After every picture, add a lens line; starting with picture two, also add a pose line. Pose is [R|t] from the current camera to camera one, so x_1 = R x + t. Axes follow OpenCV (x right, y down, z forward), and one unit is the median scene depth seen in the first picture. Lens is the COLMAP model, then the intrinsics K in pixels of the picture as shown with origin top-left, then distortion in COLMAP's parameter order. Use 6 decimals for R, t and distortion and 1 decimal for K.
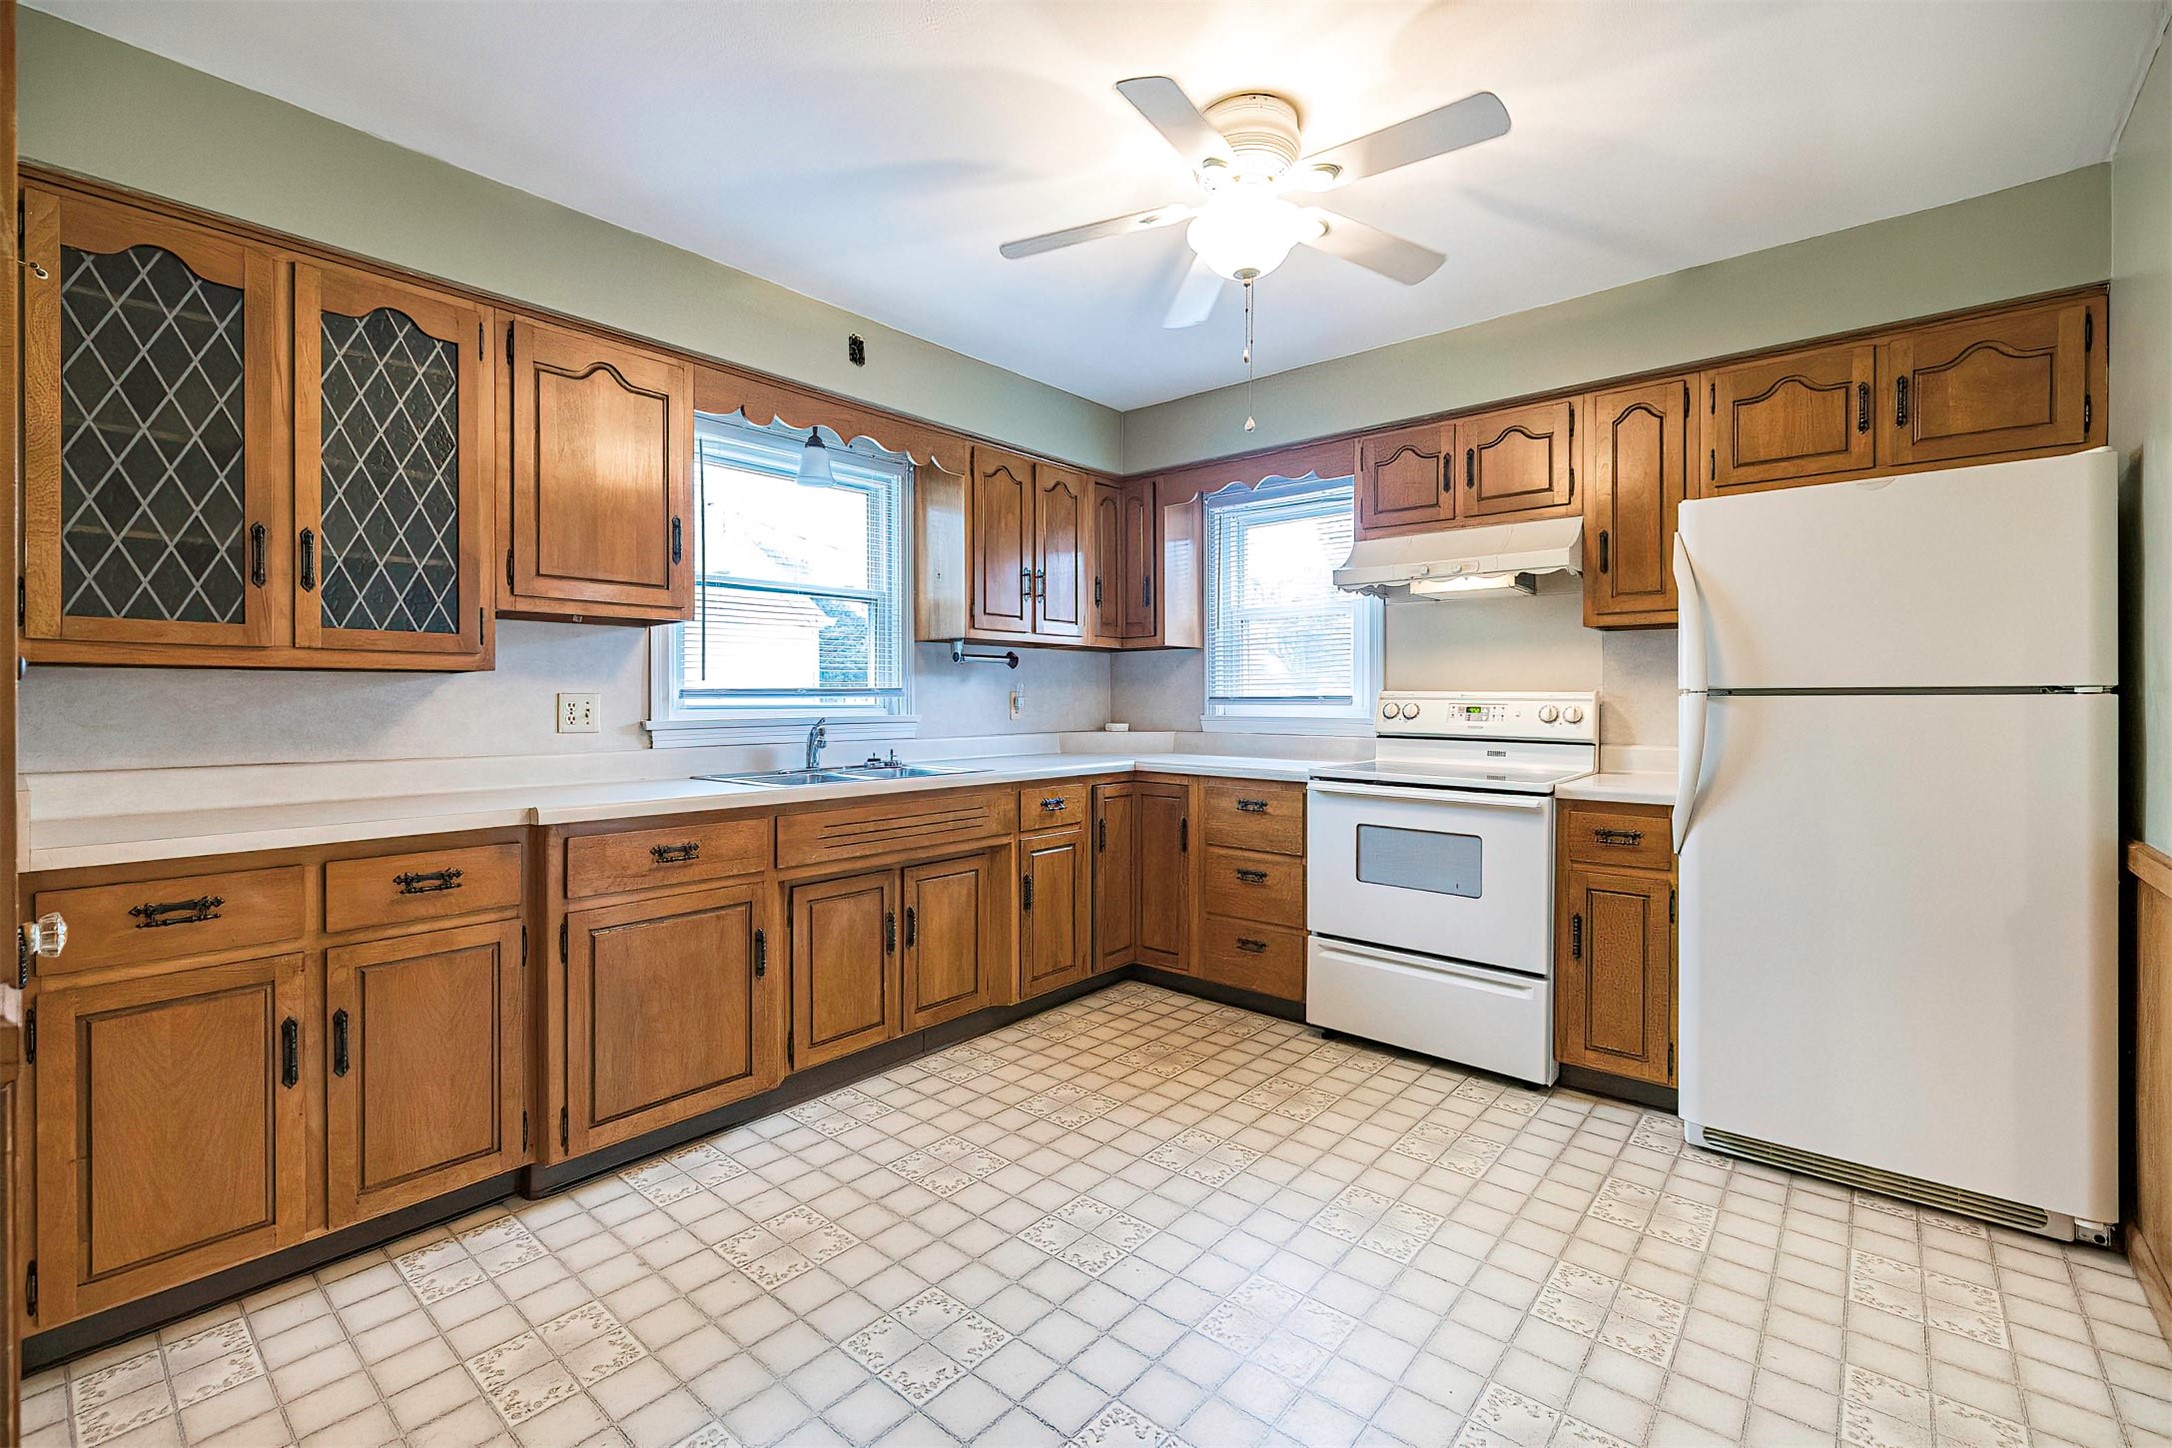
lens RADIAL K [[927.2, 0, 1084.8], [0, 927.2, 703.2], [0, 0, 1]] dist [-0.001260, 0.000187]
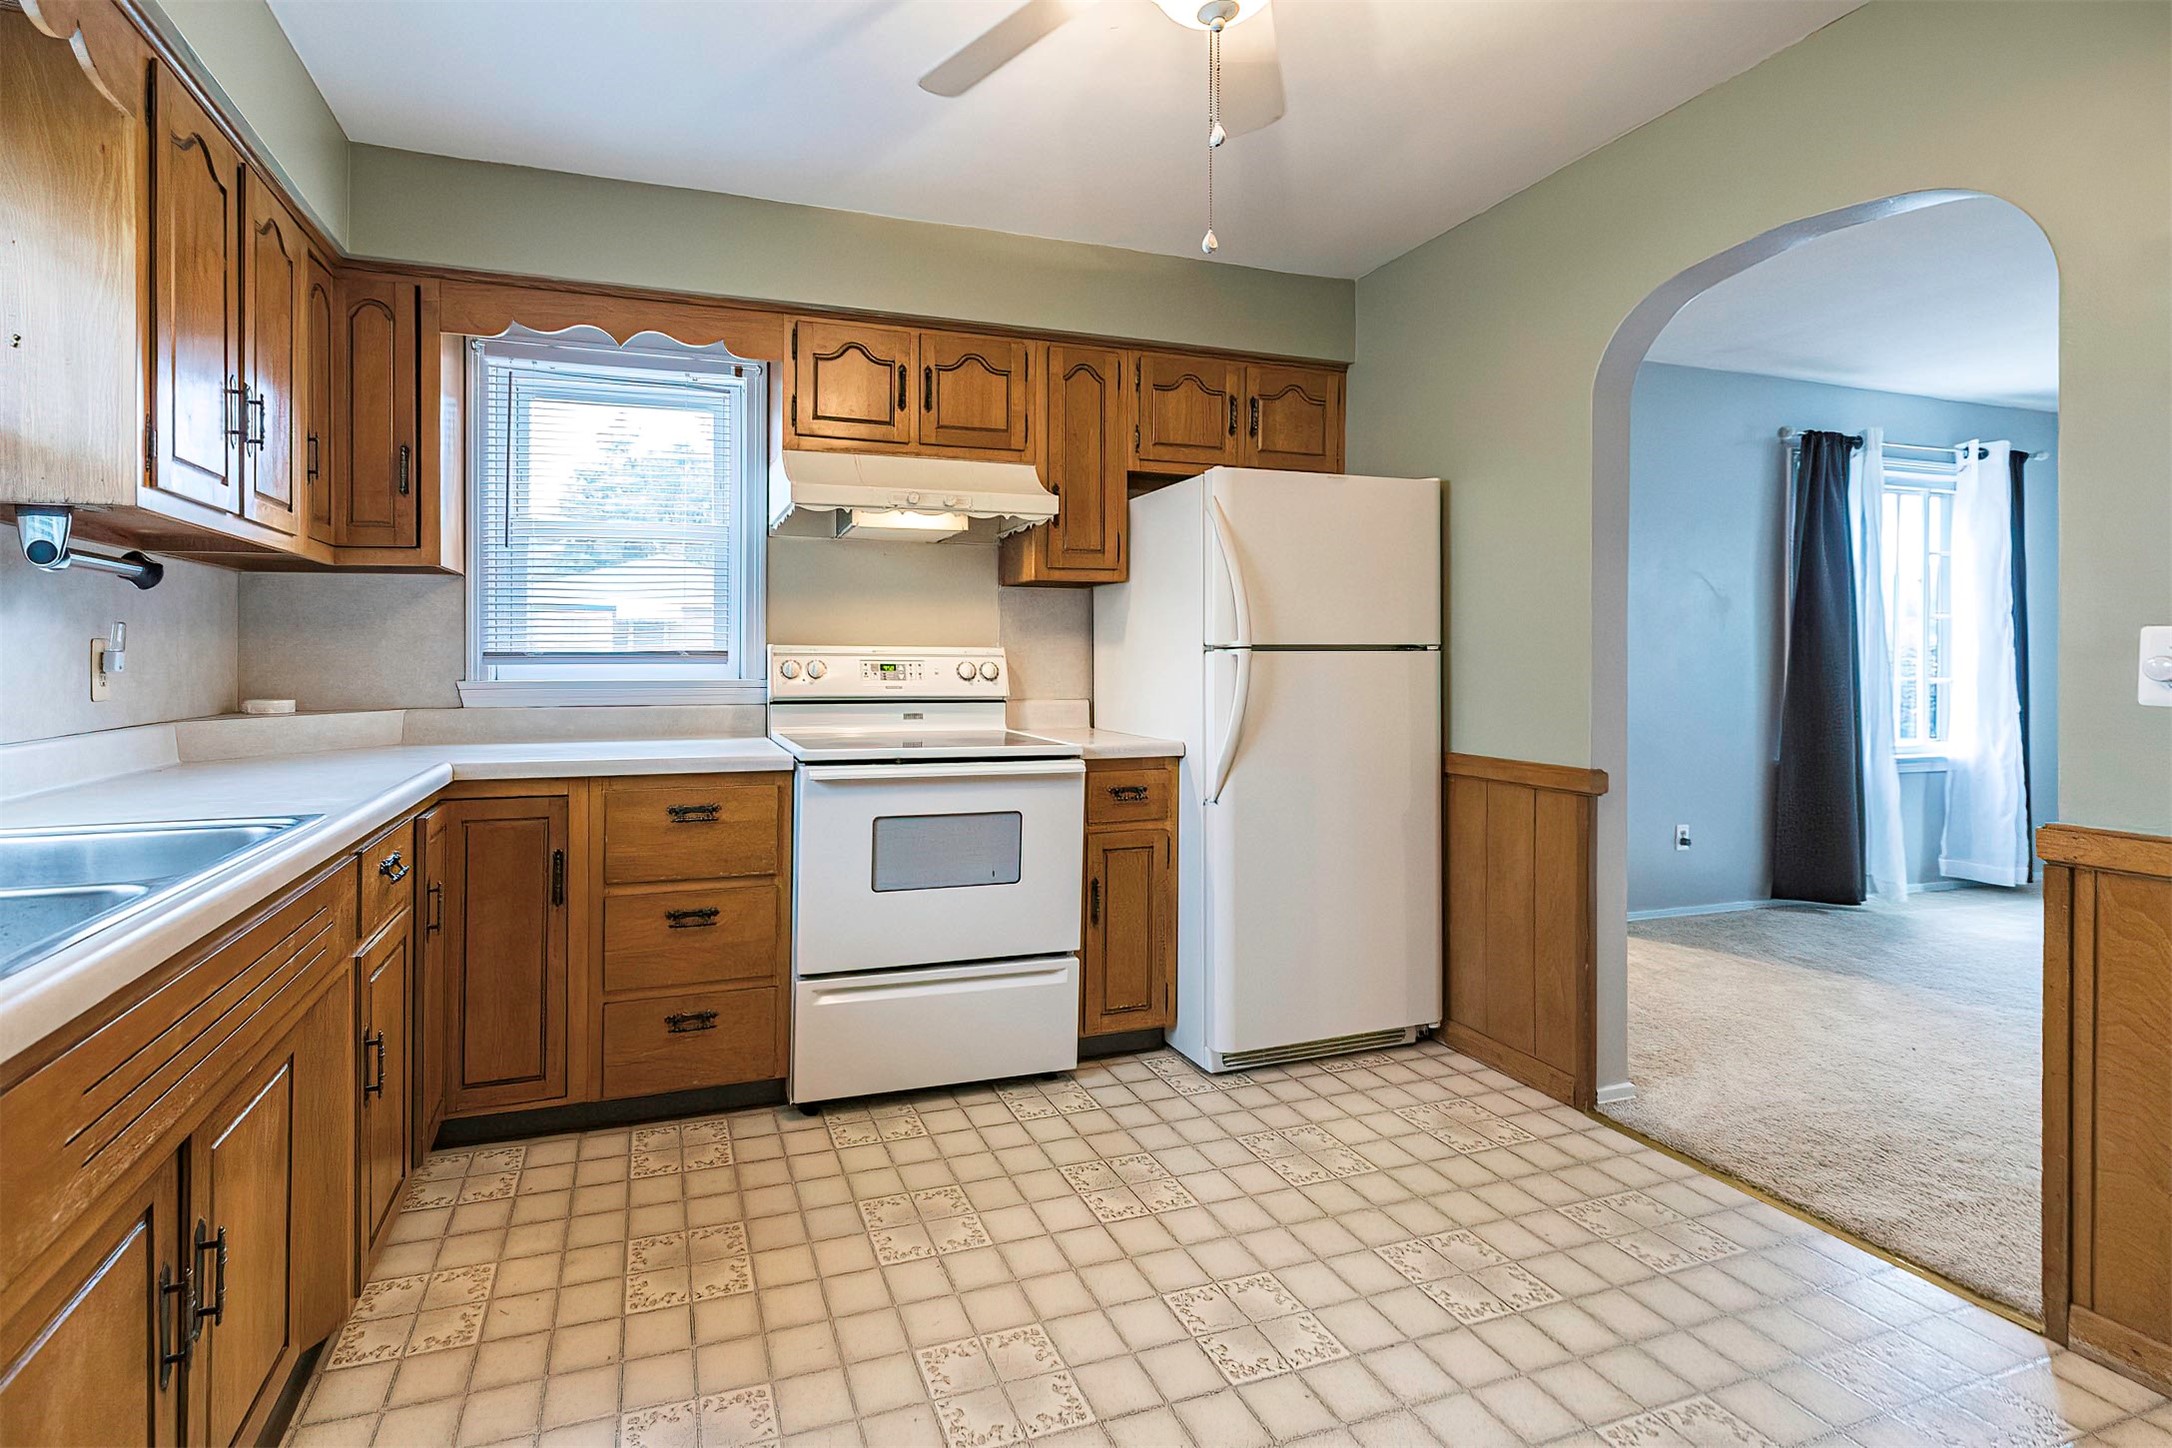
lens RADIAL K [[941.9, 0, 930.5], [0, 941.9, 656.5], [0, 0, 1]] dist [-0.000910, -0.000010]
pose [[0.537012, -0.000674, 0.843574, -0.323611], [0.005226, 0.999983, -0.002528, -0.000653], [-0.843558, 0.005766, 0.537007, 0.520501]]
